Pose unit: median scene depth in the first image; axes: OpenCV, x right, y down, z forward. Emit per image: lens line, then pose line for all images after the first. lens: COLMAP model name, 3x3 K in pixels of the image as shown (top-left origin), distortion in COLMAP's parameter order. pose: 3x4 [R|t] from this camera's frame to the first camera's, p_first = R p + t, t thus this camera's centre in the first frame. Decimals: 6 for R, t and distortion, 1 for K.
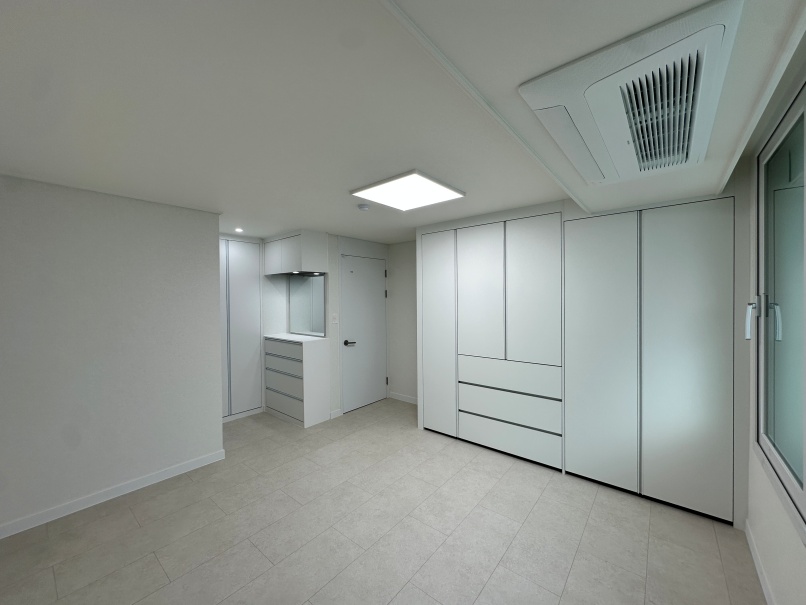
lens RADIAL K [[321.0, 0, 401.1], [0, 321.0, 300.8], [0, 0, 1]] dist [-0.001344, -0.000125]
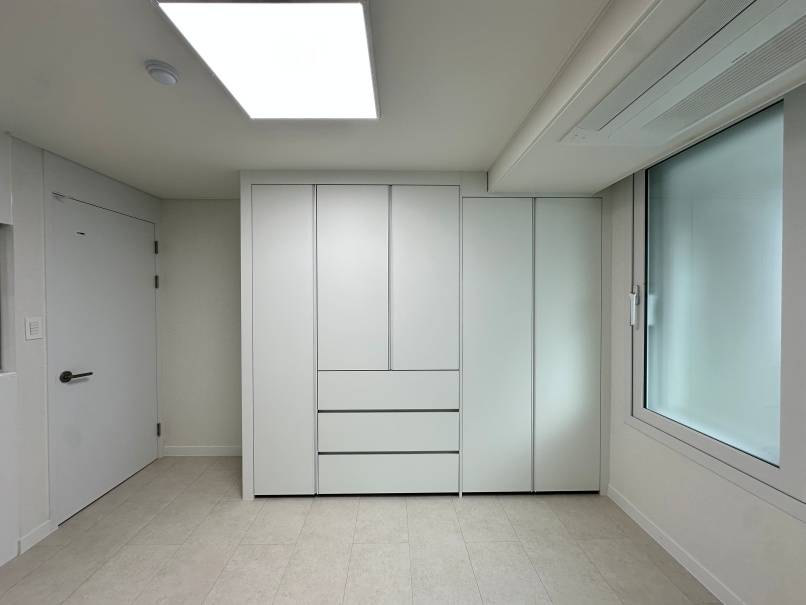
lens RADIAL K [[321.0, 0, 403.5], [0, 321.0, 301.9], [0, 0, 1]] dist [-0.001344, -0.000125]
pose [[0.754757, 0.000870, 0.656003, -0.139105], [0.000080, 0.999999, -0.001419, 0.024418], [-0.656004, 0.001124, 0.754757, 0.399948]]
